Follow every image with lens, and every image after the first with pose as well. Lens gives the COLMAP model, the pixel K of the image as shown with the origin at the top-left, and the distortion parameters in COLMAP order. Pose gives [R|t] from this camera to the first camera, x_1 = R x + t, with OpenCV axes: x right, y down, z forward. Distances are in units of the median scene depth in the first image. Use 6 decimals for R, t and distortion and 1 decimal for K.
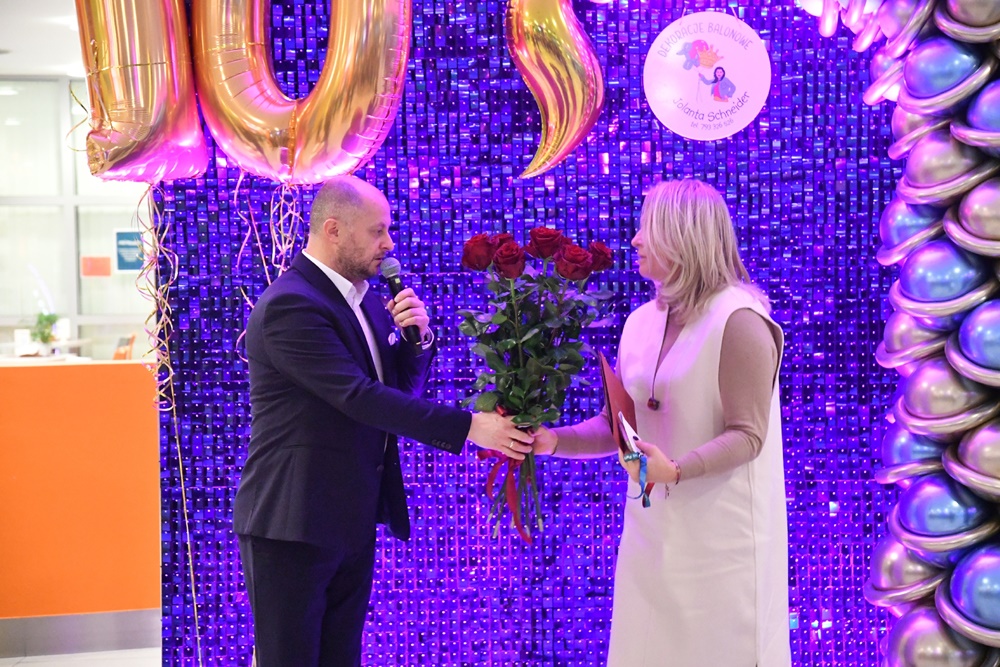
lens RADIAL K [[2204.4, 0, 514.7], [0, 2204.4, 333.8], [0, 0, 1]] dist [0.612729, -0.306155]
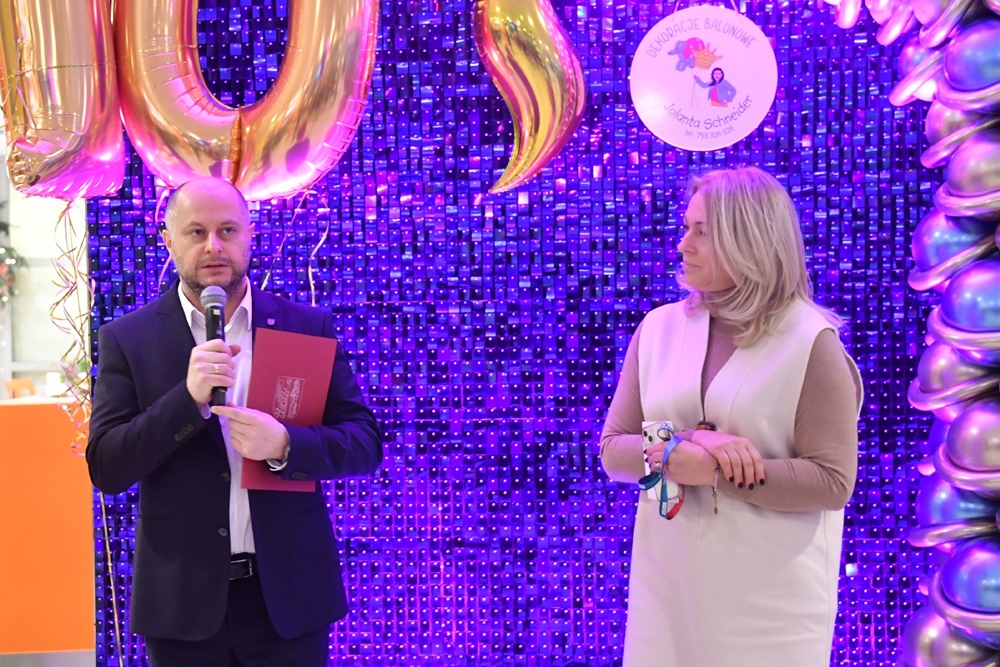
lens RADIAL K [[1795.4, 0, 368.7], [0, 1795.4, 343.3], [0, 0, 1]] dist [0.212328, 0.080007]
pose [[0.997538, 0.001518, -0.070116, 0.004785], [-0.002943, 0.999791, -0.020232, 0.004186], [0.070071, 0.020388, 0.997334, 0.276853]]
